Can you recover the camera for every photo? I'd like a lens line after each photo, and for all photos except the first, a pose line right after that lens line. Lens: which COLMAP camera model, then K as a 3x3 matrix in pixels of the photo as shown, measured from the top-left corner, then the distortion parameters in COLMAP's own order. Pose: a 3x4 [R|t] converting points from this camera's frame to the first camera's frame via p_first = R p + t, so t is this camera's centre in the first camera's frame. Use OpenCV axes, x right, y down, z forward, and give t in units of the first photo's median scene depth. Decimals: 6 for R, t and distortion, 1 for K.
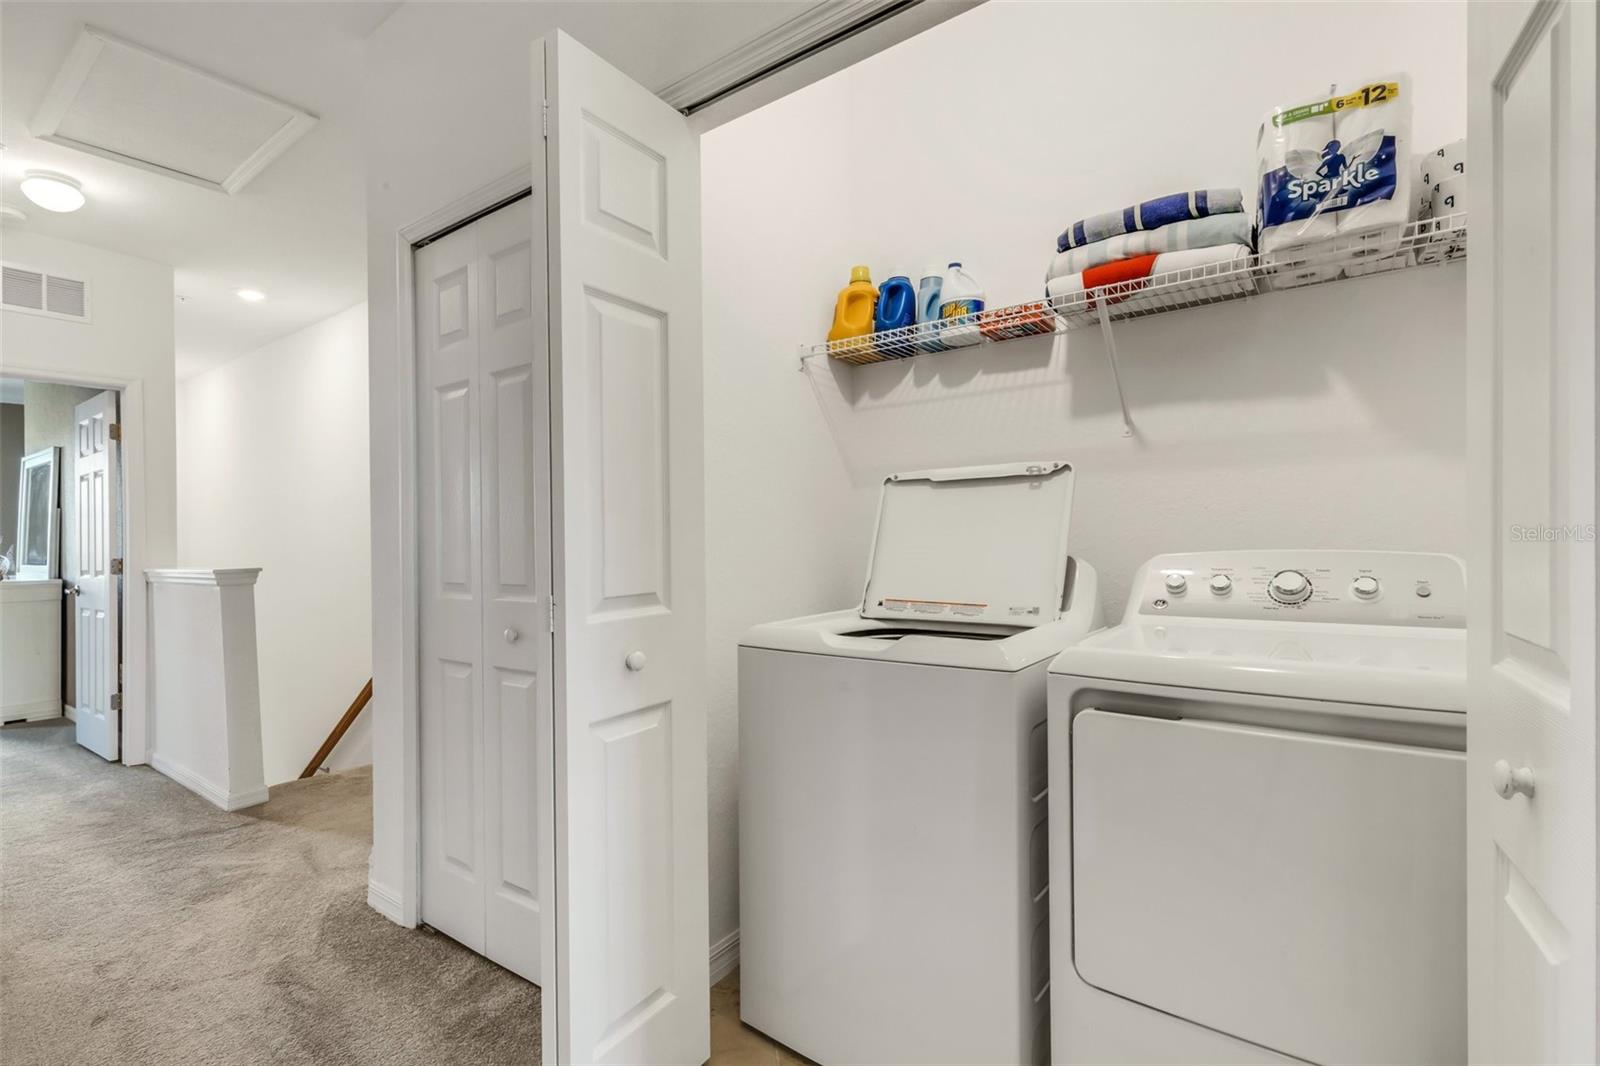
lens RADIAL K [[752.7, 0, 797.0], [0, 752.7, 534.8], [0, 0, 1]] dist [0.007027, -0.001273]
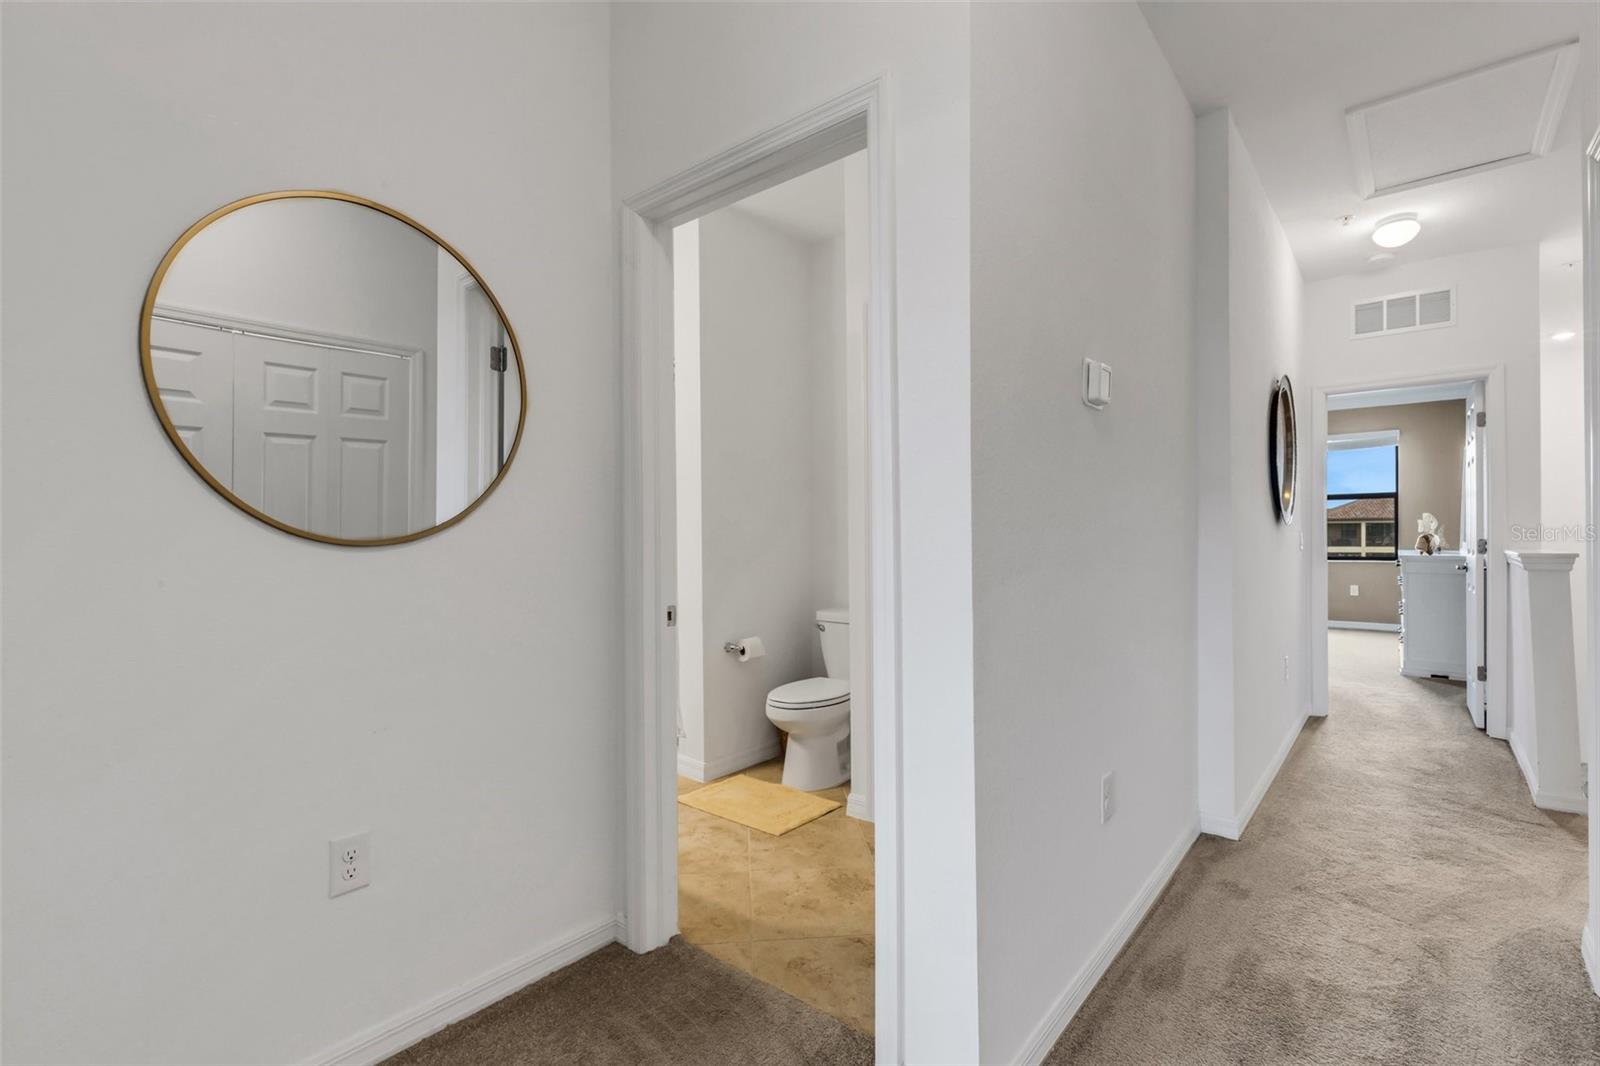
lens RADIAL K [[725.0, 0, 795.2], [0, 725.0, 518.7], [0, 0, 1]] dist [0.008024, 0.000327]
pose [[-0.054746, 0.001698, -0.998499, 0.184695], [0.006230, 0.999980, 0.001359, -0.004540], [0.998481, -0.006146, -0.054755, 0.095627]]
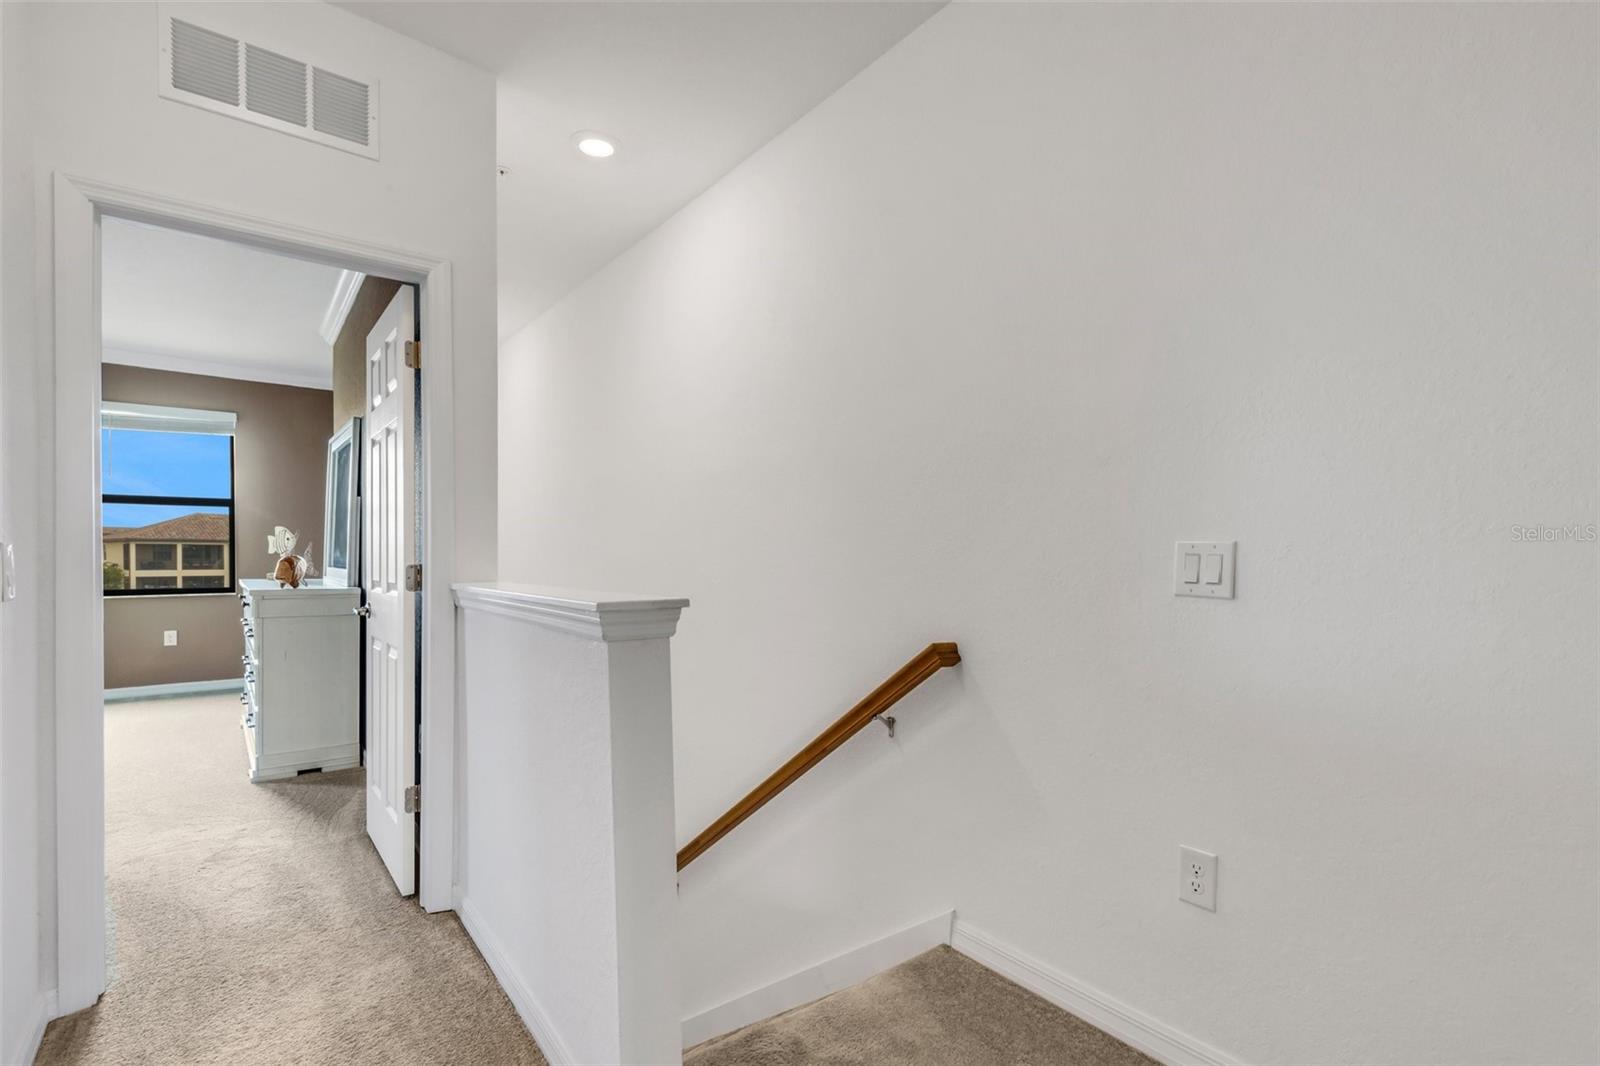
lens RADIAL K [[725.0, 0, 824.2], [0, 725.0, 582.4], [0, 0, 1]] dist [0.008024, 0.000327]
pose [[0.971065, 0.035827, -0.236114, -0.459104], [-0.027031, 0.998818, 0.040385, 0.013581], [0.237282, -0.032834, 0.970886, 0.531552]]
